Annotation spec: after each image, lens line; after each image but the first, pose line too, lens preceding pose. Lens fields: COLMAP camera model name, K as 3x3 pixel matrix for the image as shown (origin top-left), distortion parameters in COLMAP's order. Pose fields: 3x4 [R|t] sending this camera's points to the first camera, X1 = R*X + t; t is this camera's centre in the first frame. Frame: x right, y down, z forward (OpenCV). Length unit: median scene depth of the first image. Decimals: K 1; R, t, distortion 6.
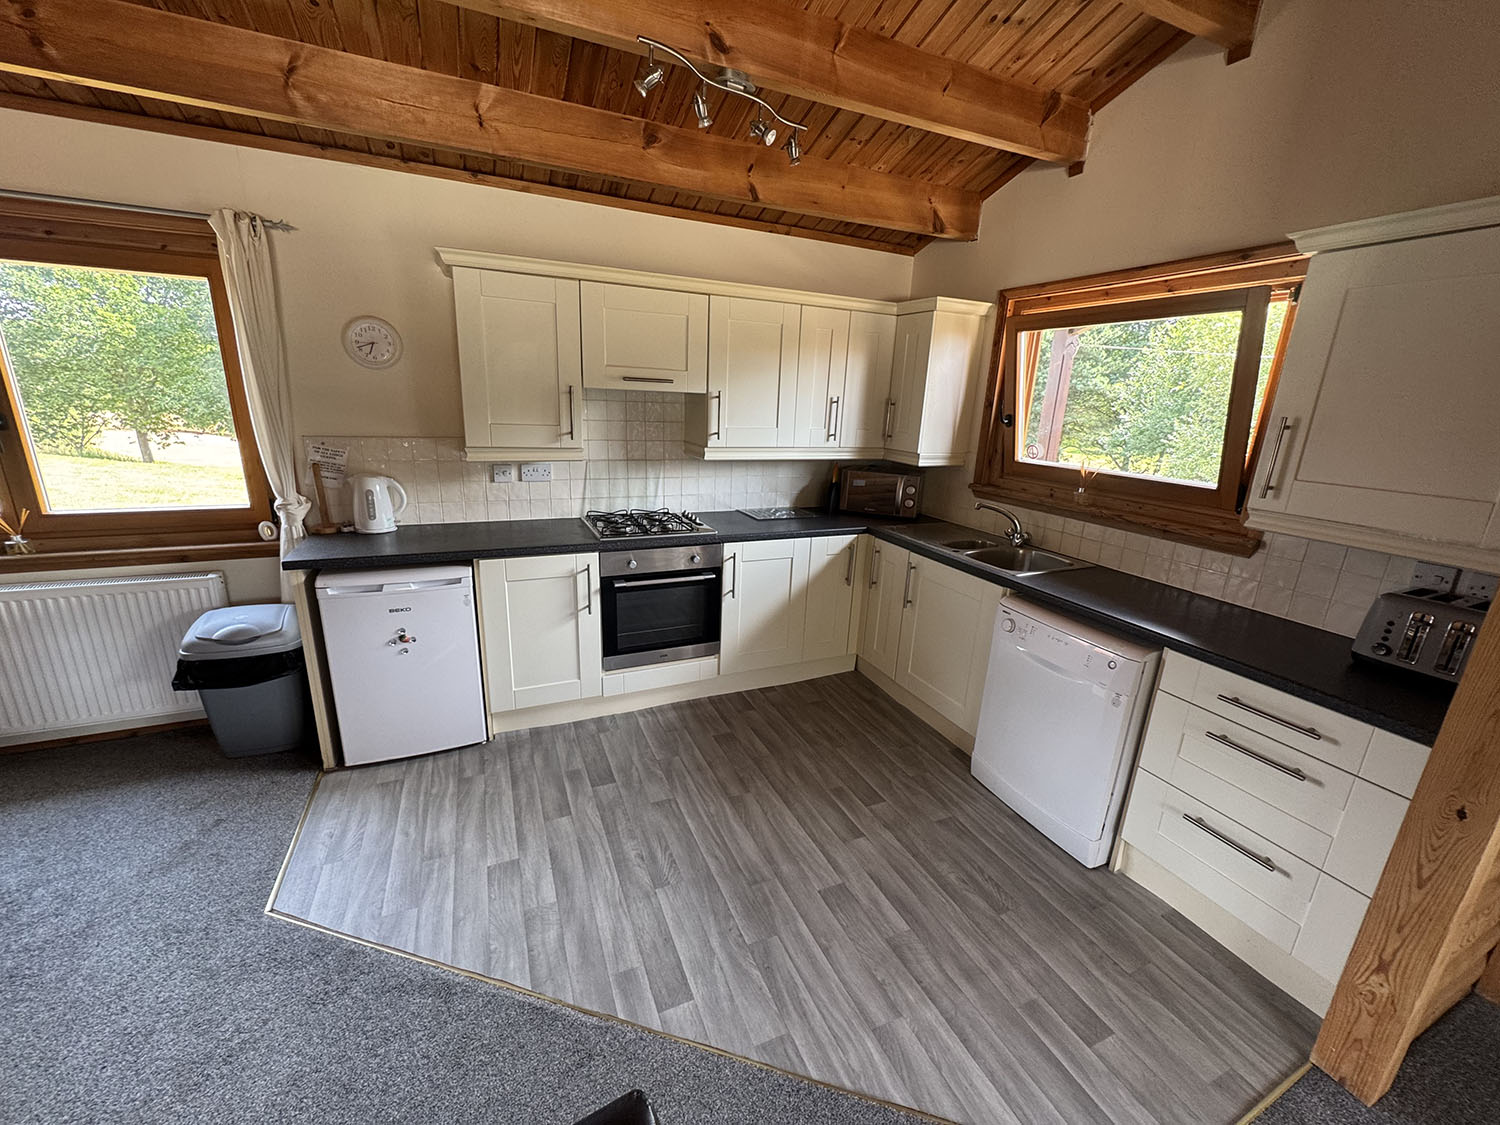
lens RADIAL K [[600.2, 0, 749.4], [0, 600.2, 563.1], [0, 0, 1]] dist [-0.001506, 0.000156]
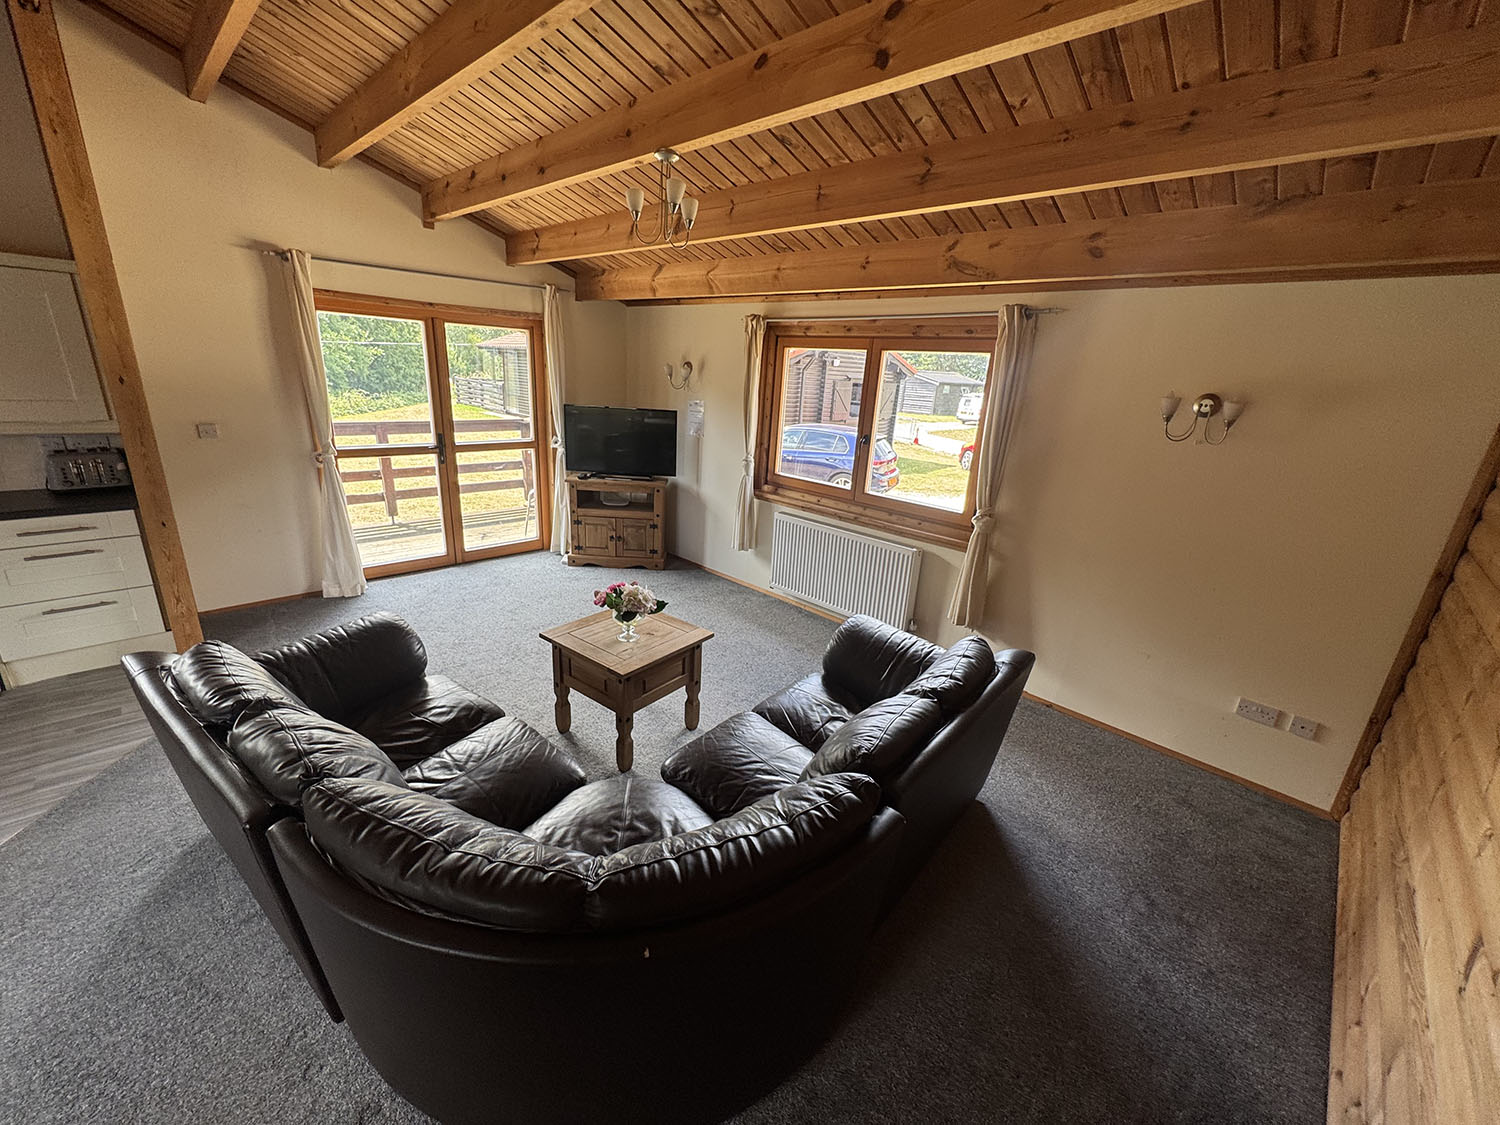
lens RADIAL K [[600.2, 0, 748.2], [0, 600.2, 561.8], [0, 0, 1]] dist [-0.001506, 0.000156]
pose [[-0.358452, -0.344304, 0.867737, -1.142914], [0.180478, 0.886411, 0.426267, -0.044832], [-0.915937, 0.309403, -0.255597, -0.332944]]
